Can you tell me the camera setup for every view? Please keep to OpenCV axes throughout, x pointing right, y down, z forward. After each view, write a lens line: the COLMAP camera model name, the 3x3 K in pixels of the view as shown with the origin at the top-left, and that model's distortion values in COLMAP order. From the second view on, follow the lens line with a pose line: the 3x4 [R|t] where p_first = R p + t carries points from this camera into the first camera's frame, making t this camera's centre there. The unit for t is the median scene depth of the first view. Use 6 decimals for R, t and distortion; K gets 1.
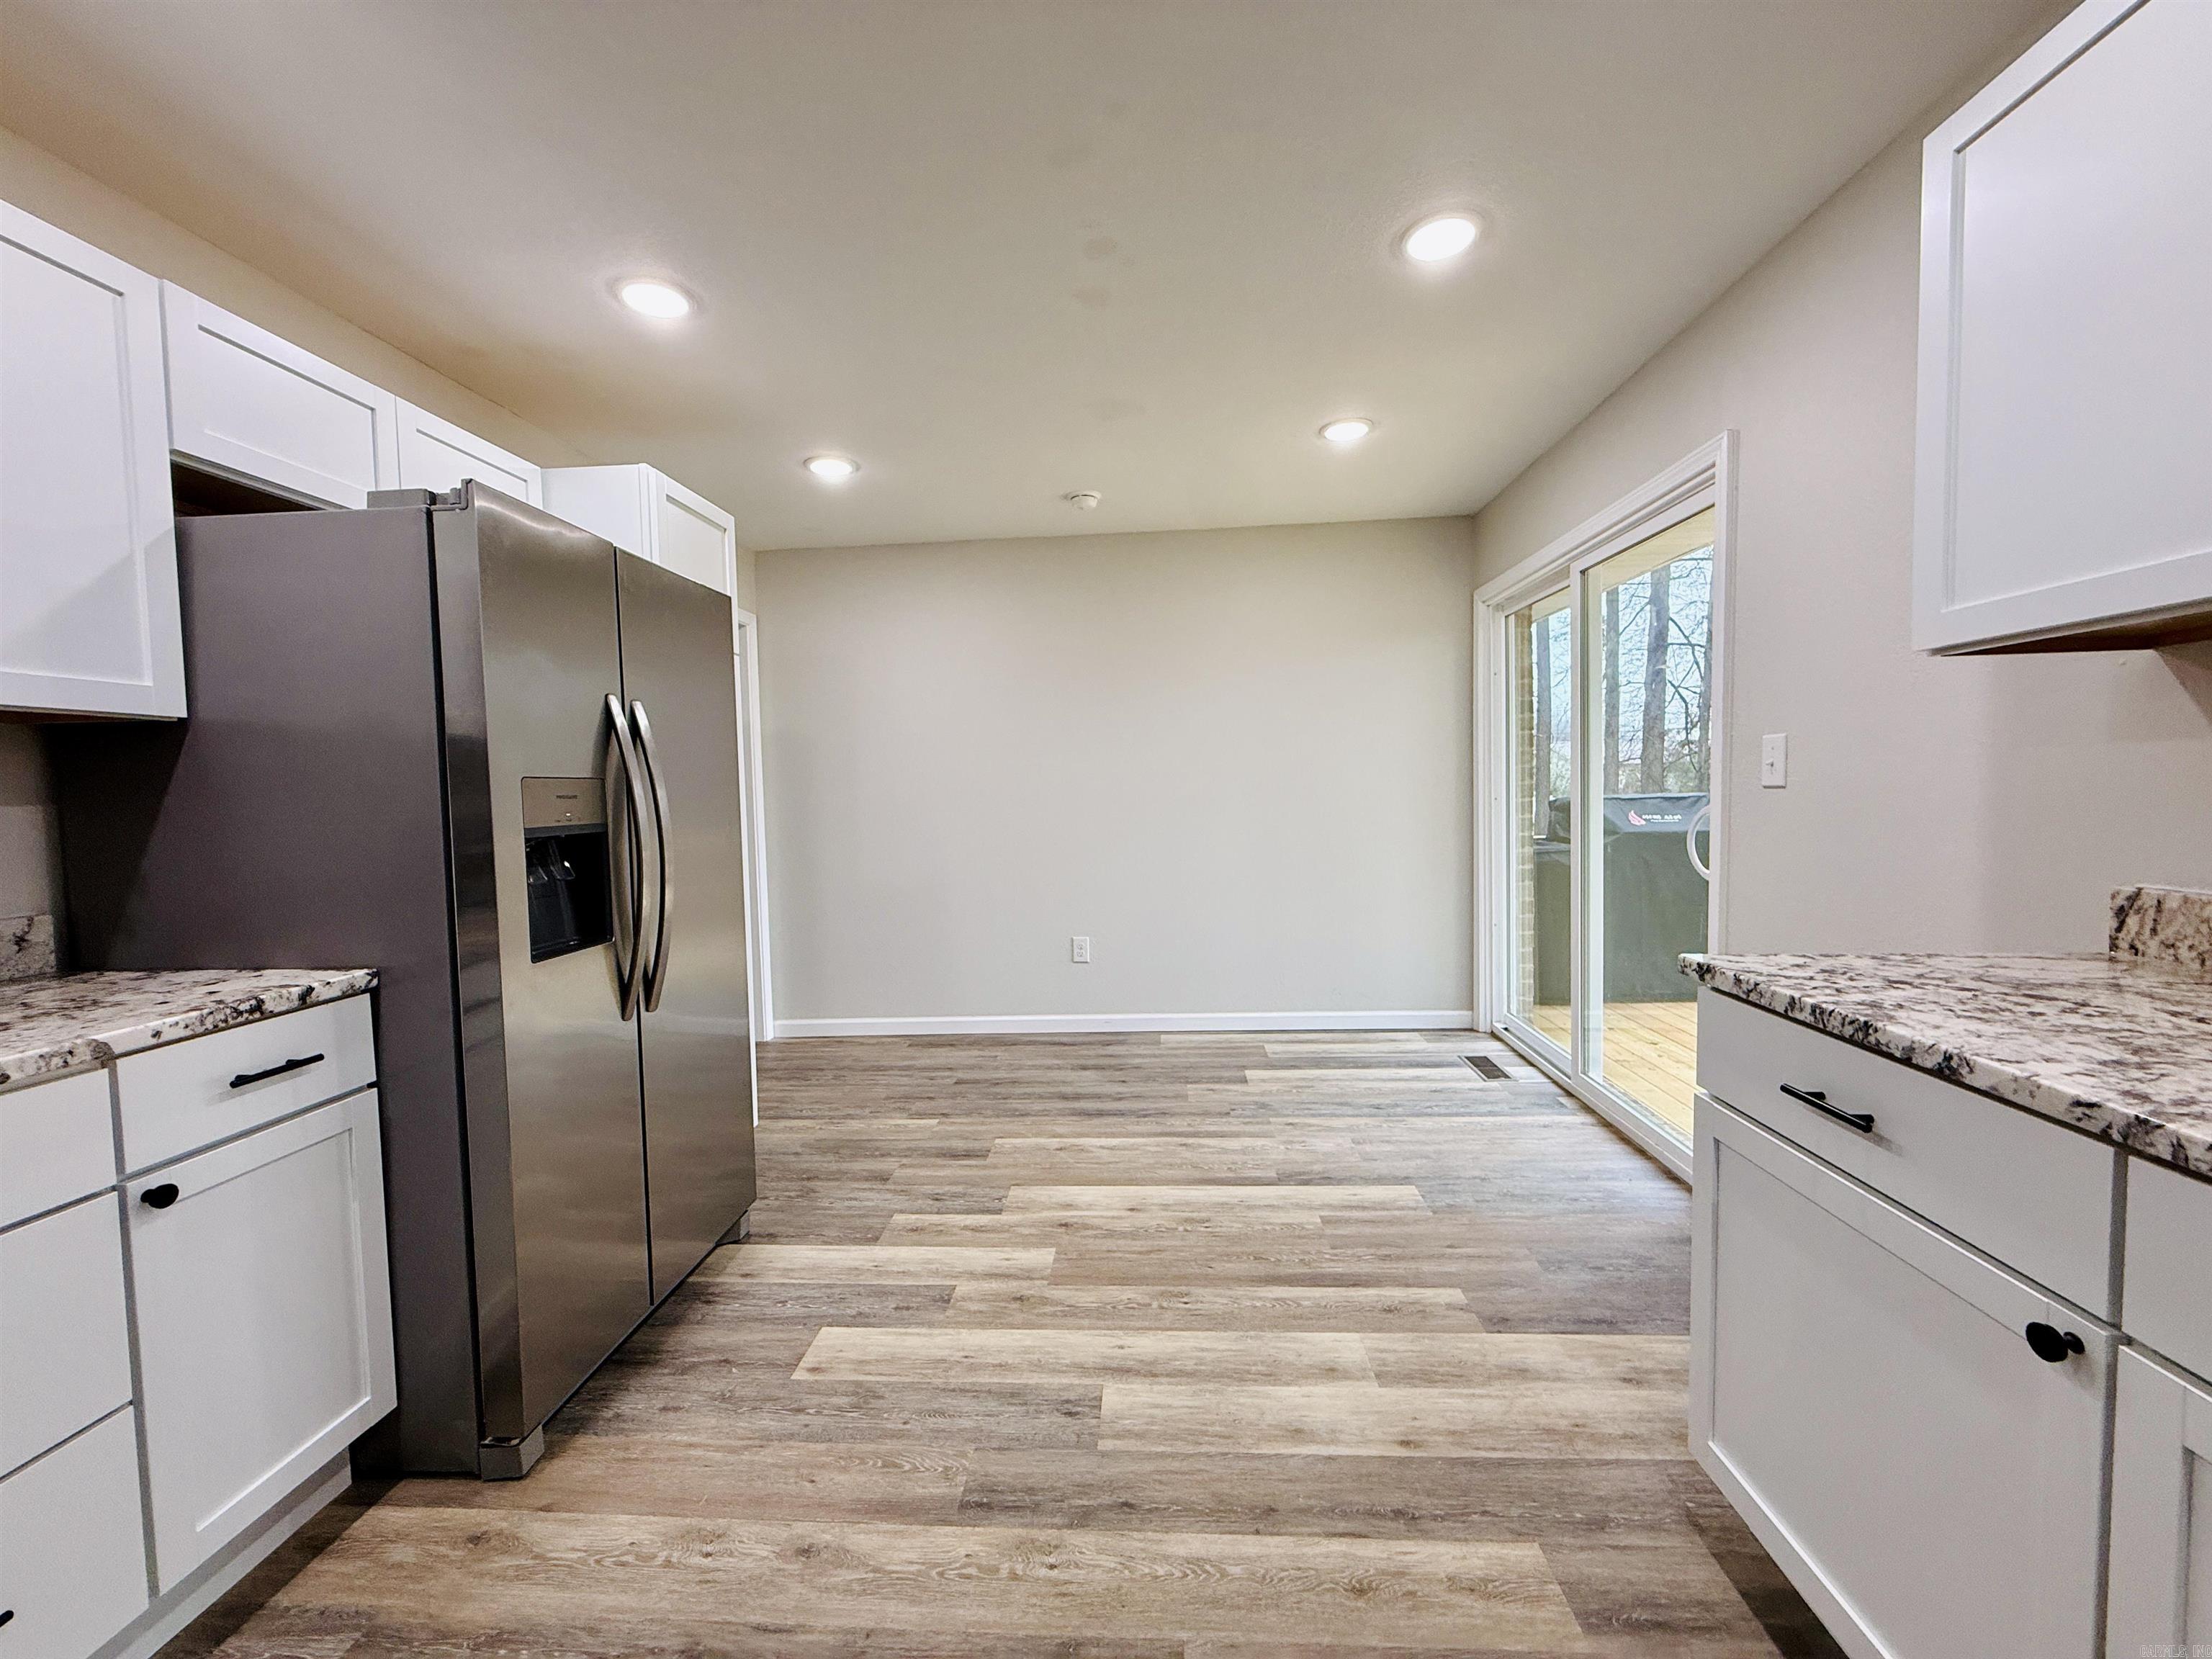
lens RADIAL K [[875.0, 0, 1095.6], [0, 875.0, 828.5], [0, 0, 1]] dist [-0.001183, -0.000005]
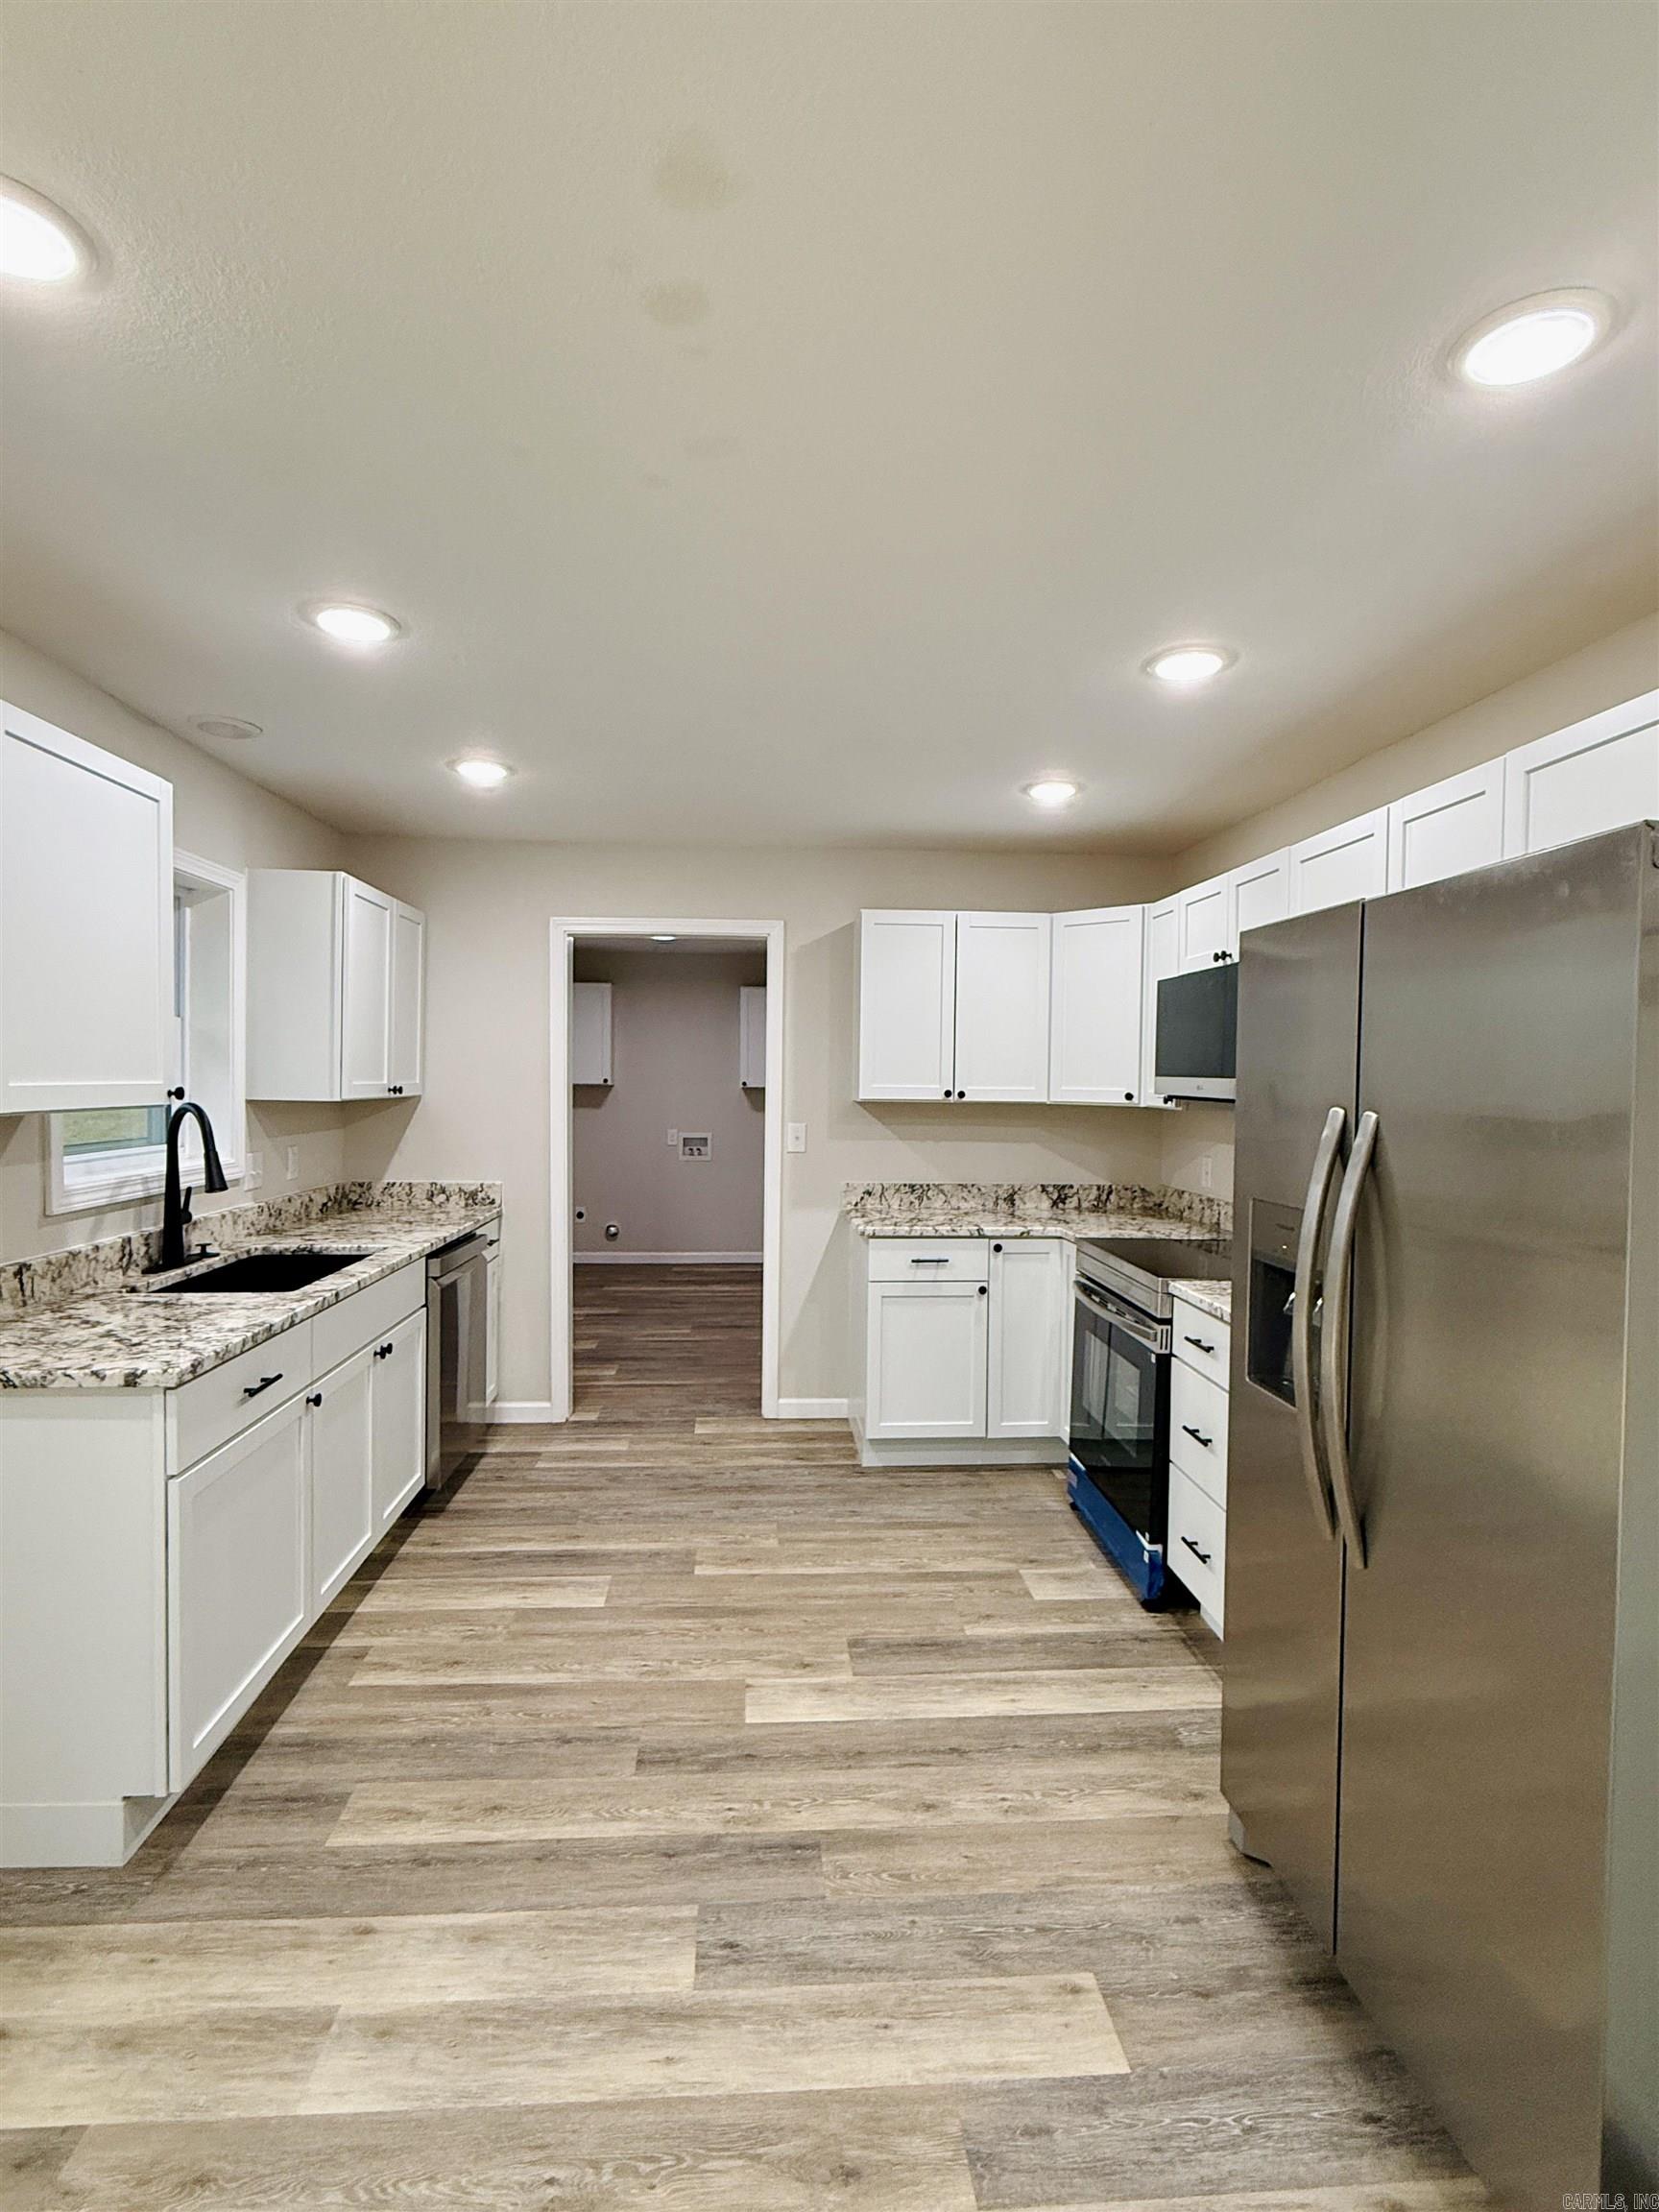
lens RADIAL K [[1062.0, 0, 829.5], [0, 1062.0, 1106.0], [0, 0, 1]] dist [-0.000024, 0.000361]
pose [[-0.988174, 0.014869, -0.152617, 0.029122], [0.002897, 0.996920, 0.078372, -0.309512], [0.153312, 0.077003, -0.985173, 2.490769]]
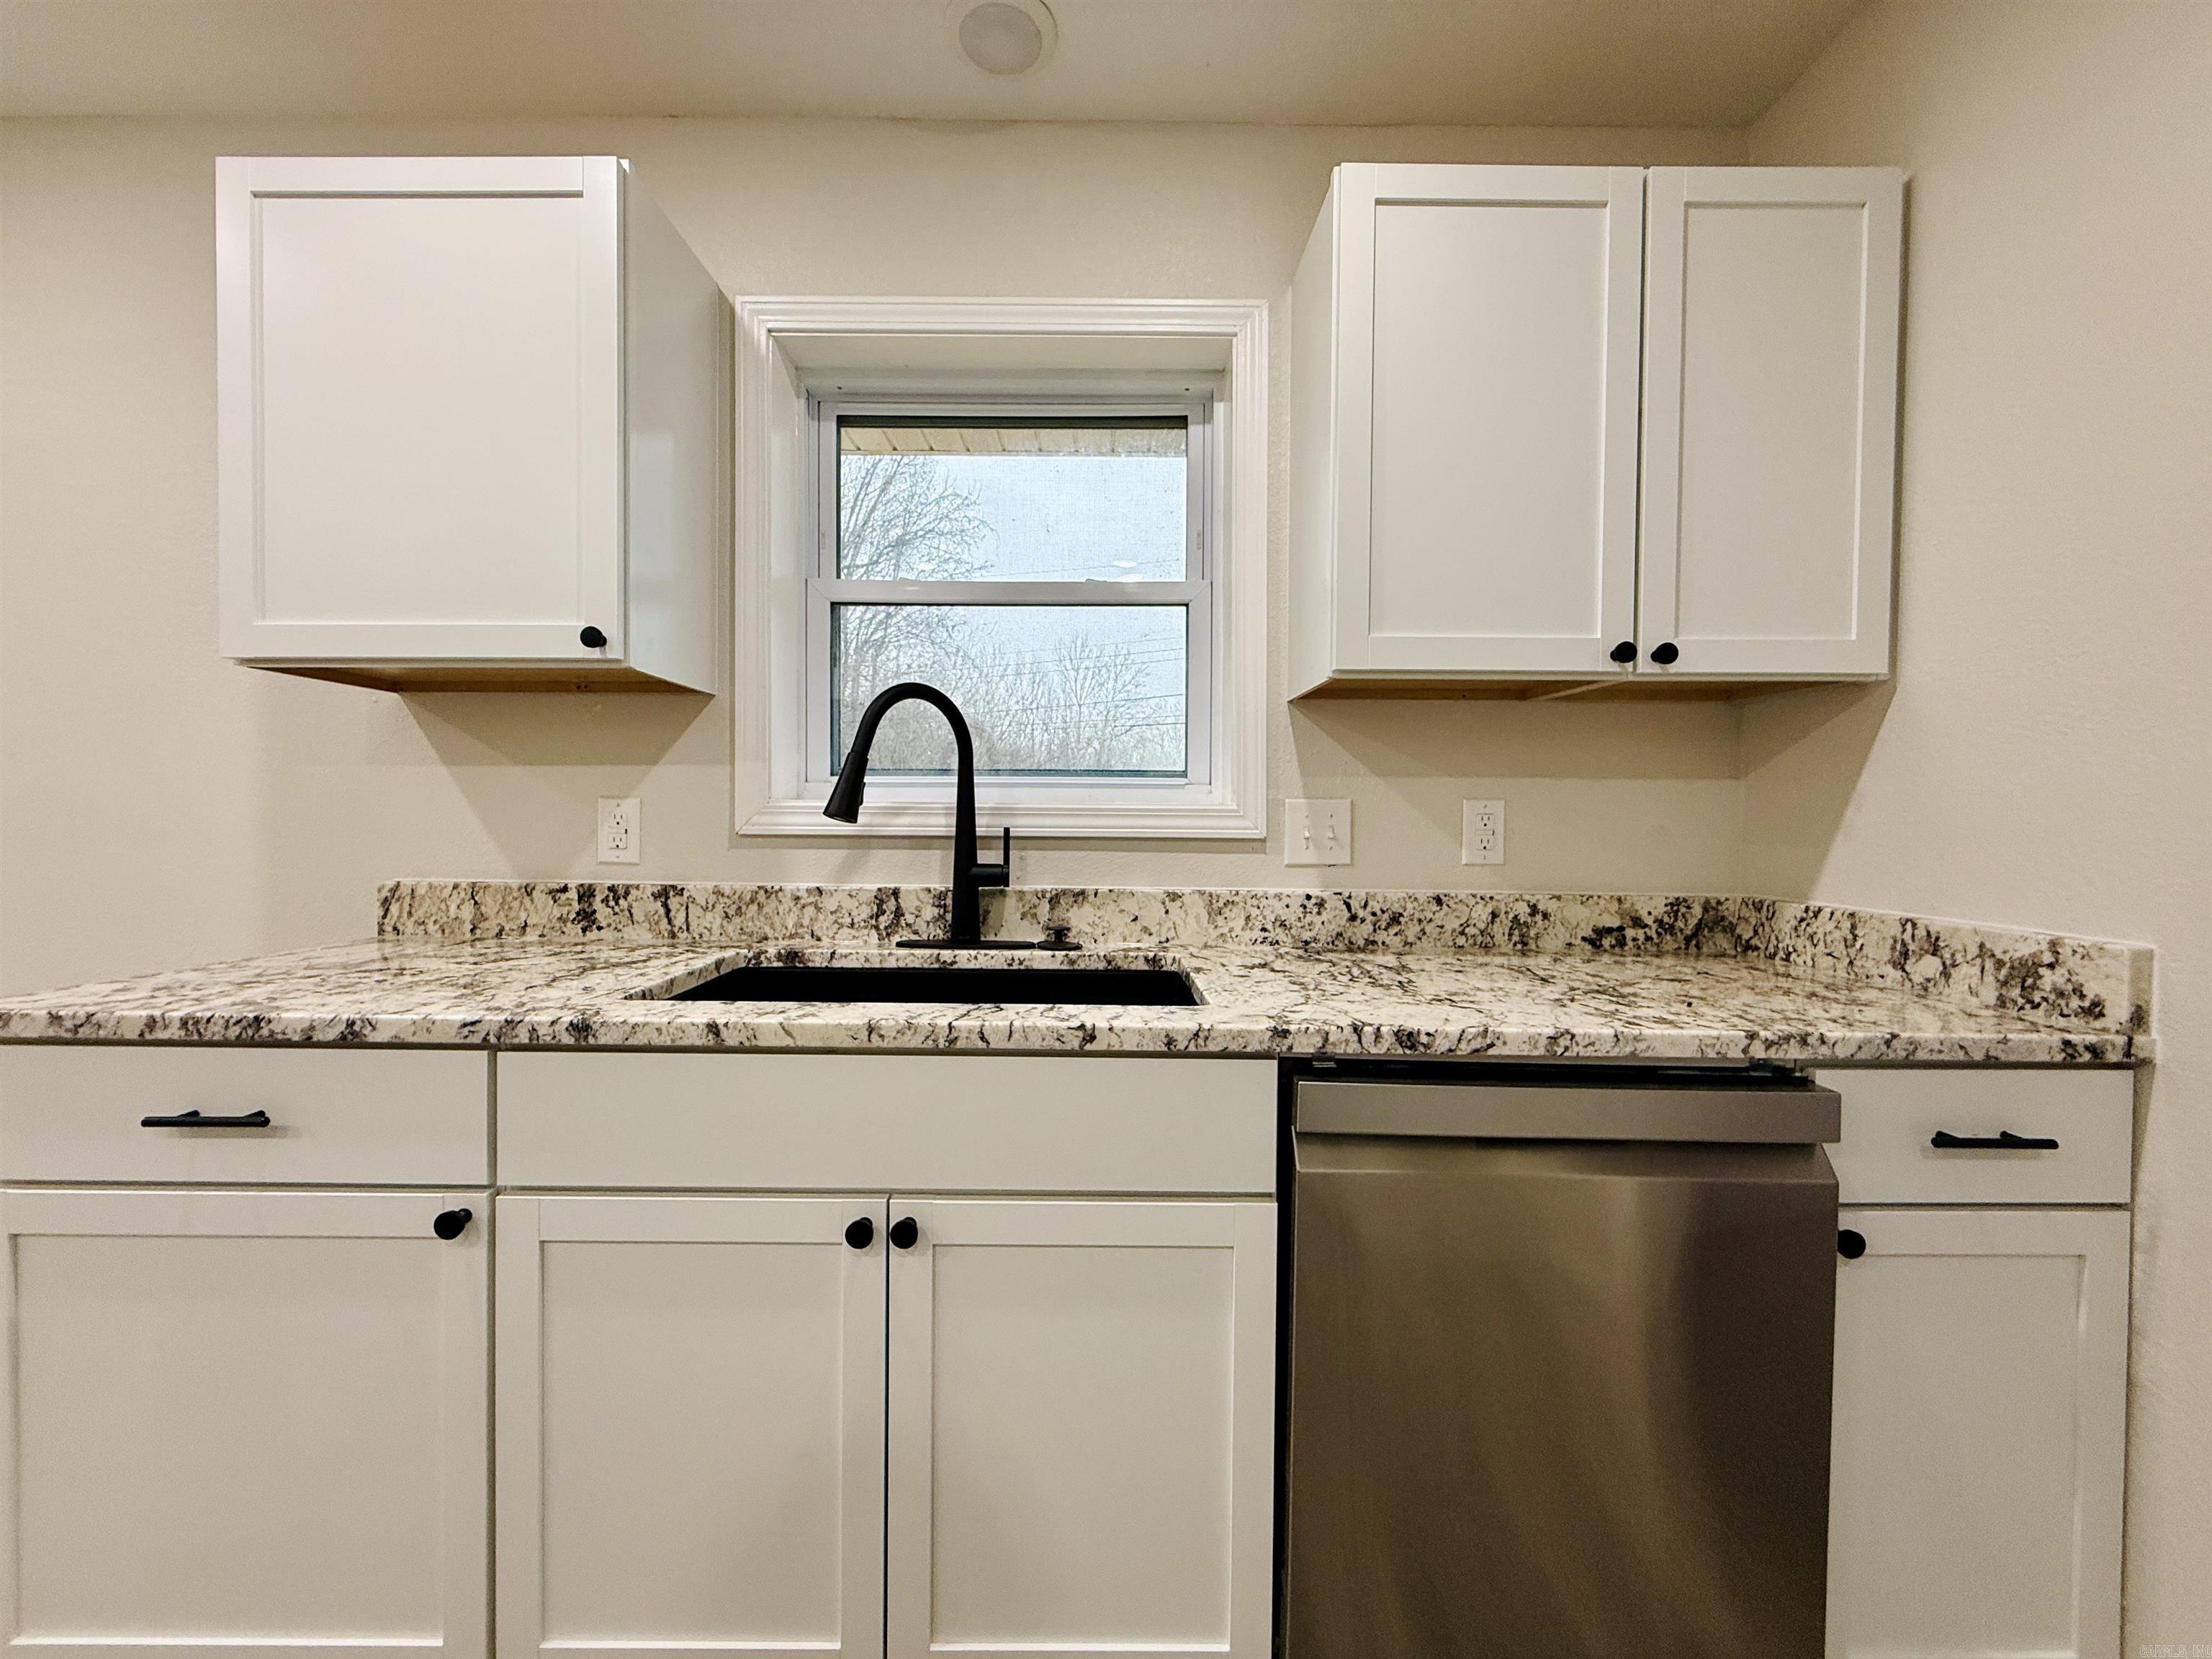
lens RADIAL K [[875.0, 0, 1095.6], [0, 875.0, 828.5], [0, 0, 1]] dist [-0.001183, -0.000005]
pose [[-0.079638, 0.008879, 0.996784, -0.132639], [0.043997, 0.999017, -0.005384, 0.040891], [-0.995852, 0.043427, -0.079951, 0.091602]]
